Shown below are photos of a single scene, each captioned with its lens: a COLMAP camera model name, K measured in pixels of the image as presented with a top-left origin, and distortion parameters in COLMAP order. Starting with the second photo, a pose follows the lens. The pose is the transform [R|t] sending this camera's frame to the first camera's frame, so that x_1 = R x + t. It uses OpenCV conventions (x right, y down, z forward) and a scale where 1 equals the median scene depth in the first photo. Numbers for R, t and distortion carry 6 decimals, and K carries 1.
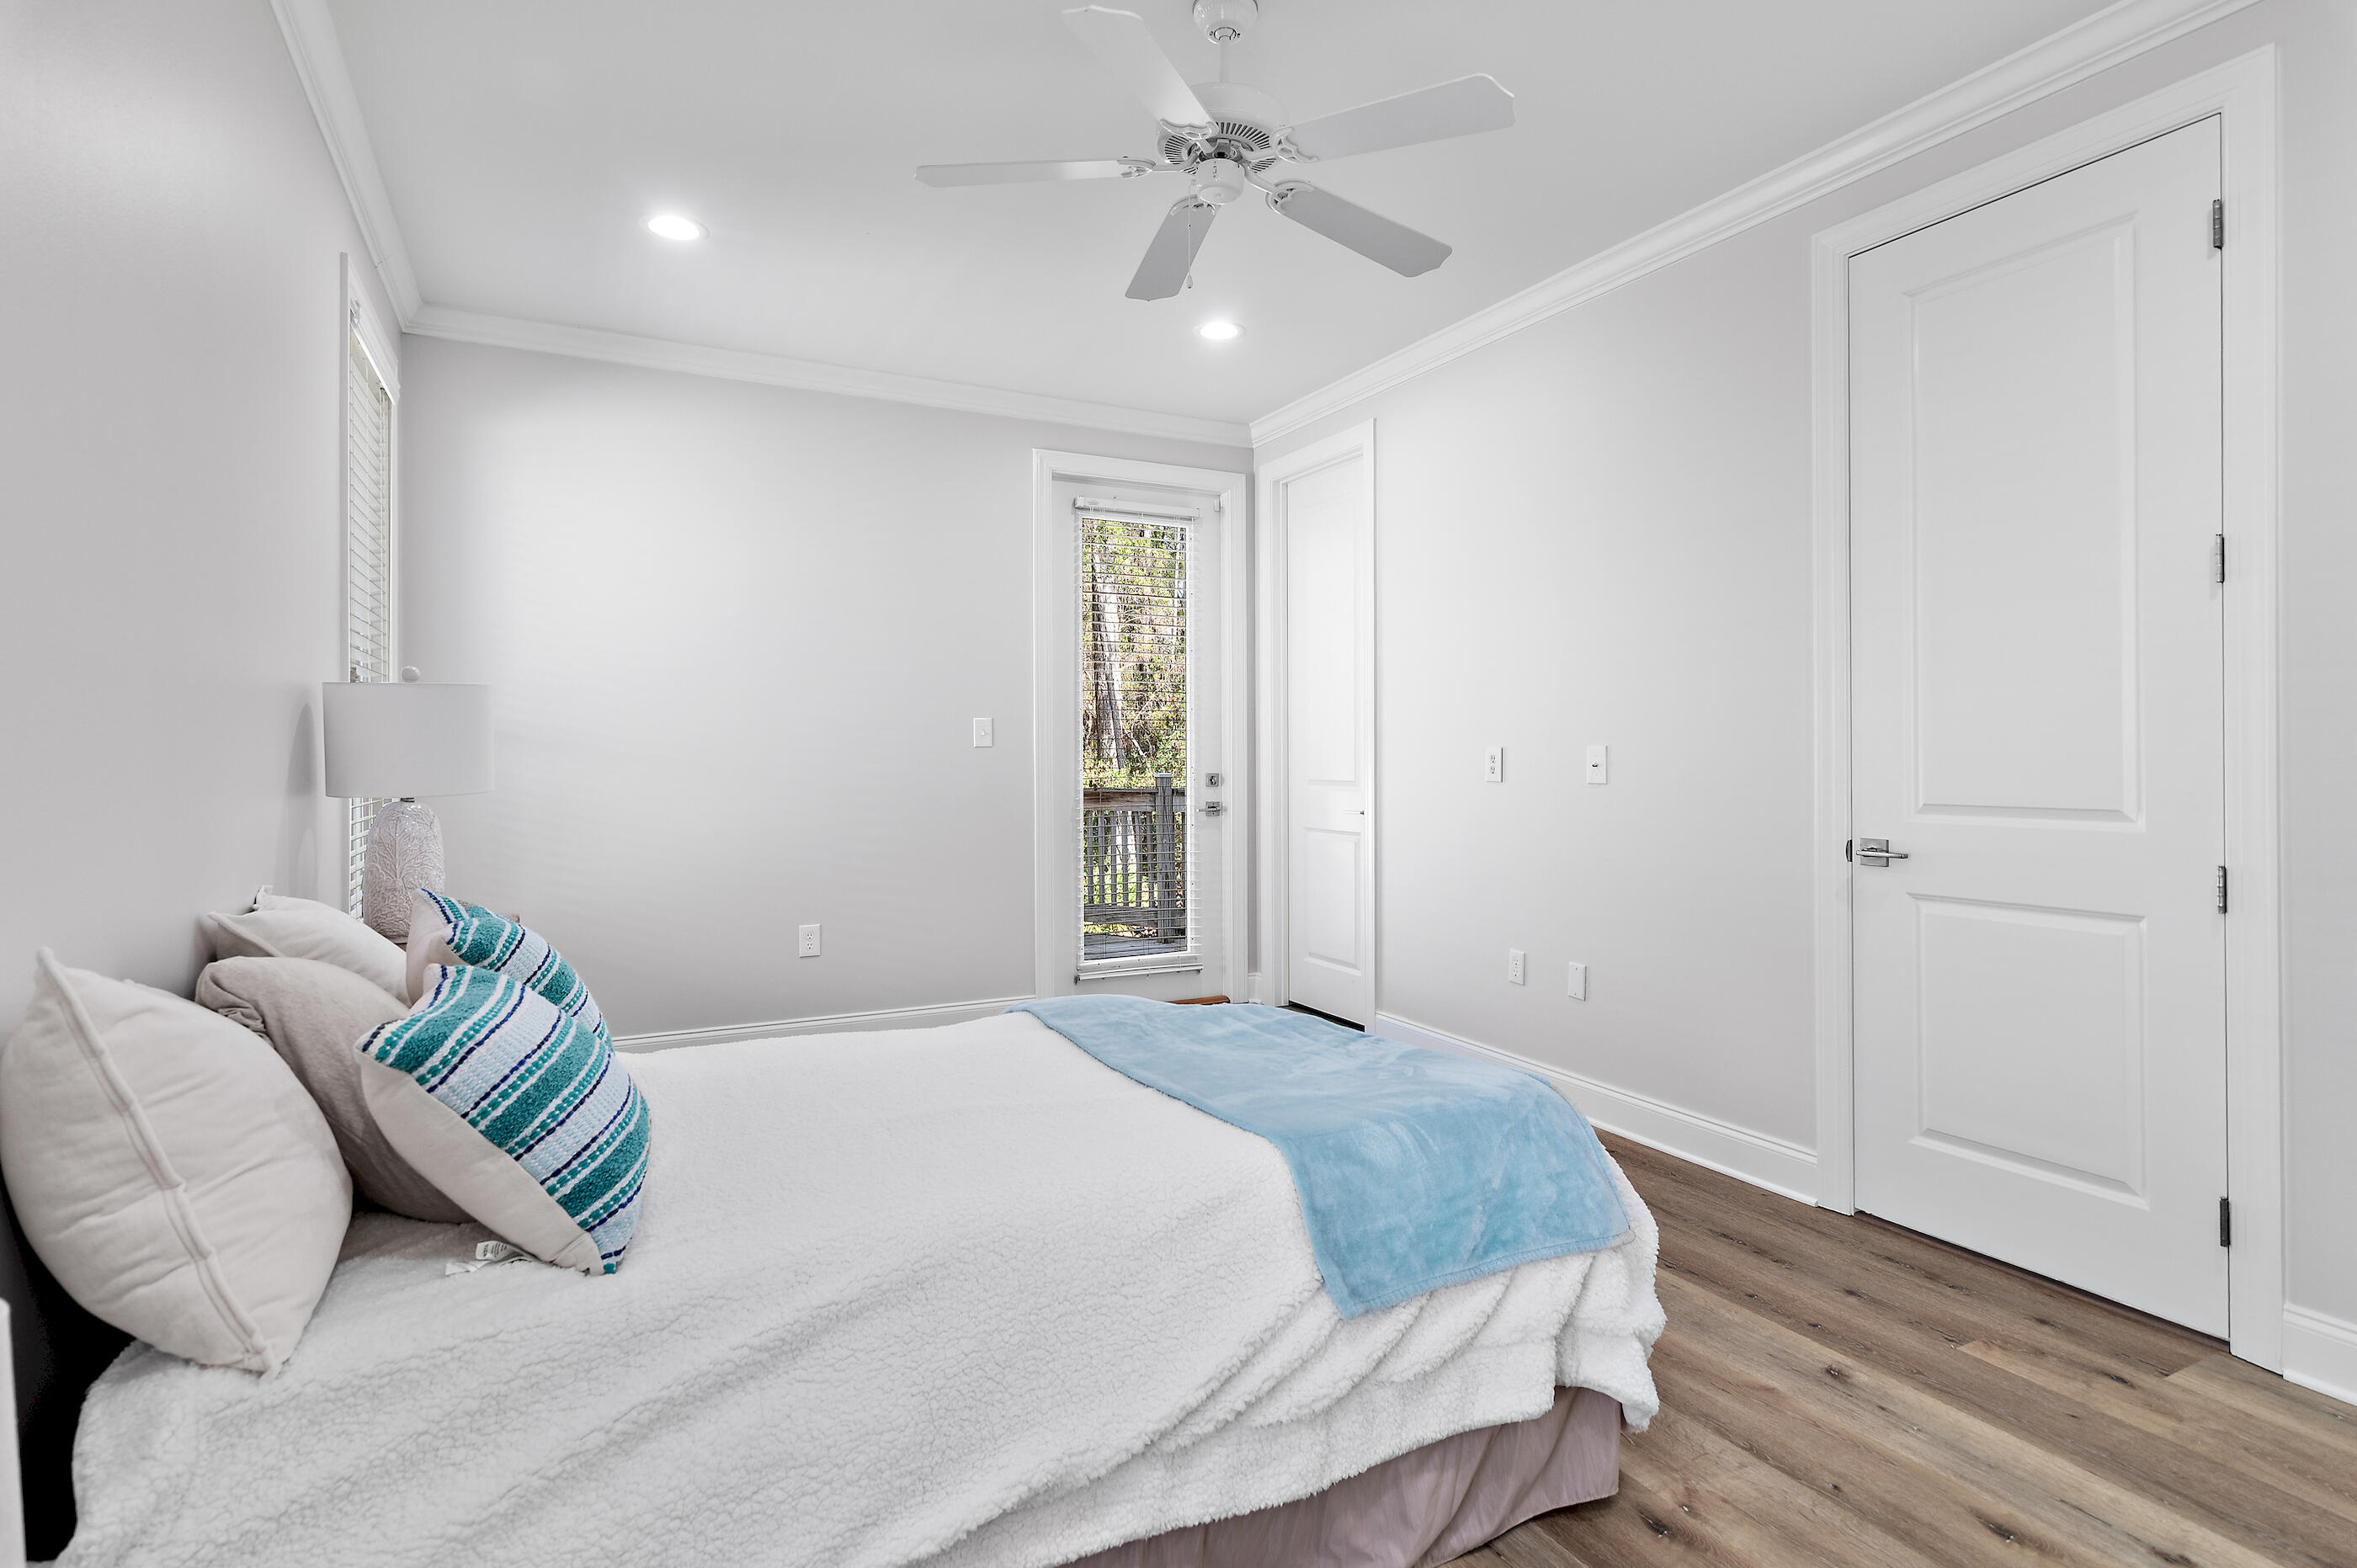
lens RADIAL K [[1175.6, 0, 1182.1], [0, 1175.6, 749.1], [0, 0, 1]] dist [0.000773, 0.000044]
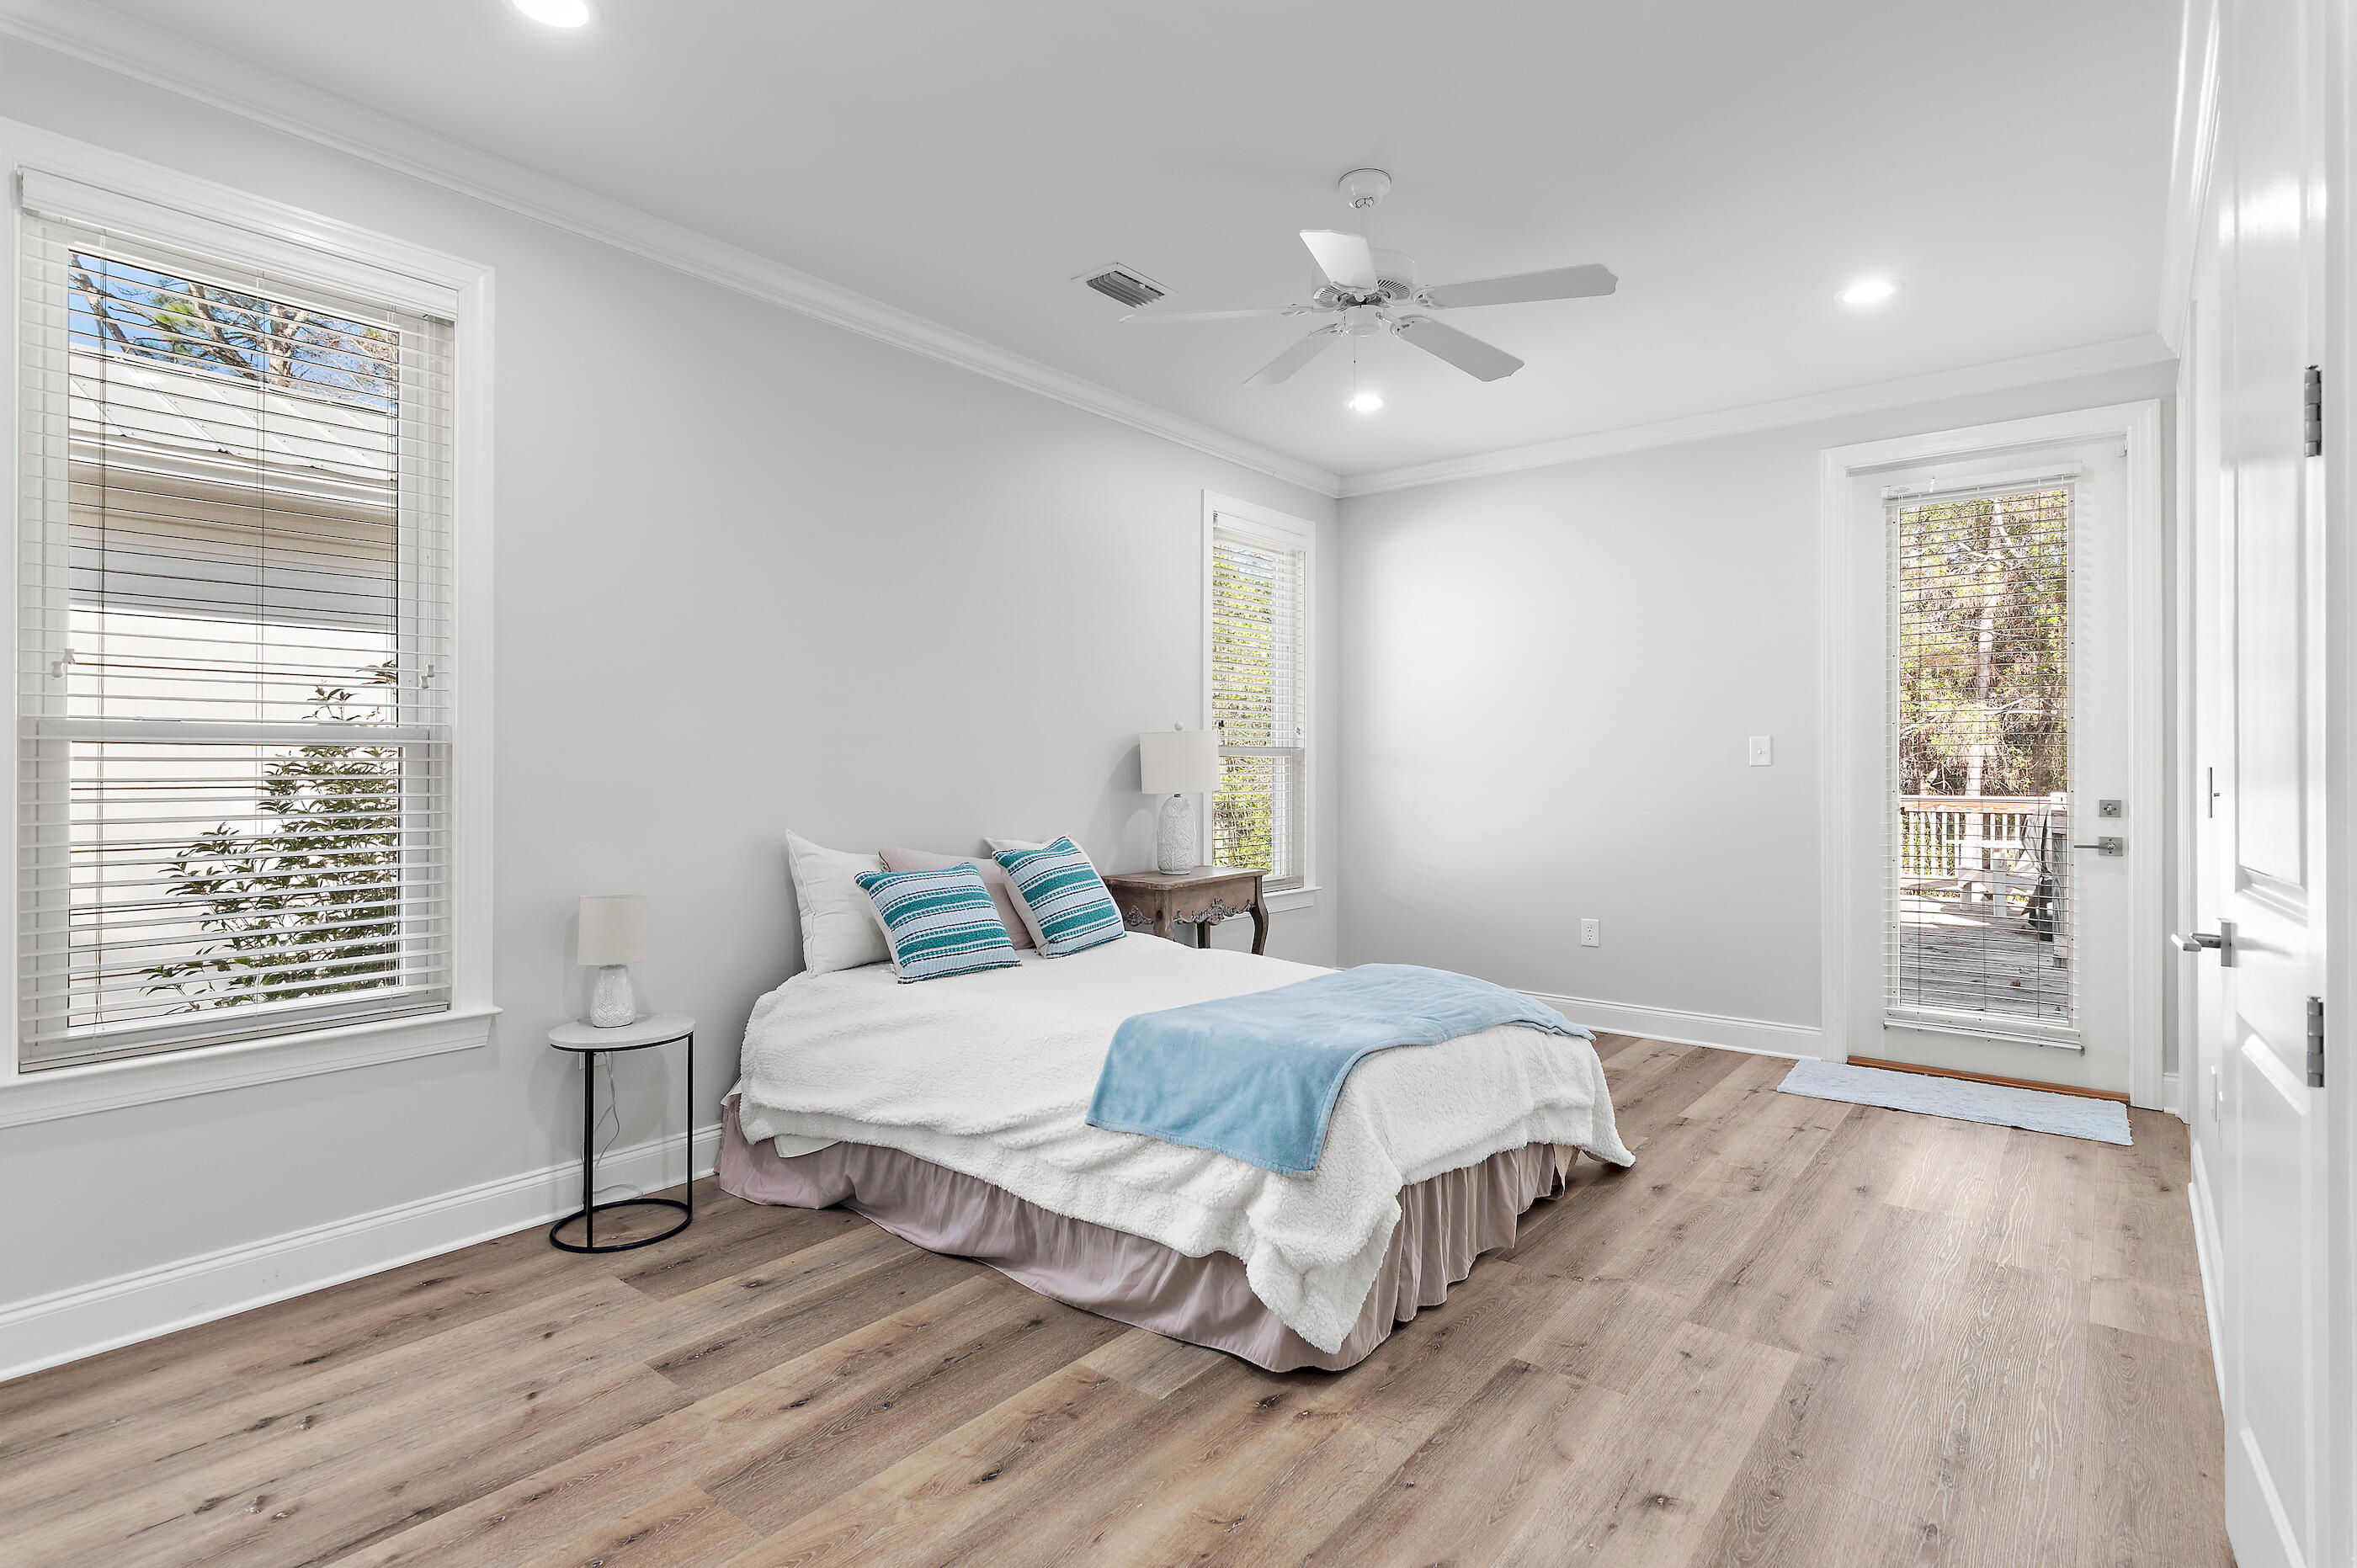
lens RADIAL K [[1174.8, 0, 1183.8], [0, 1174.8, 767.4], [0, 0, 1]] dist [-0.001469, -0.000566]
pose [[0.401510, 0.000996, -0.915854, 1.134671], [-0.000132, 0.999999, 0.001029, -0.003310], [0.915855, -0.000292, 0.401510, 0.323015]]
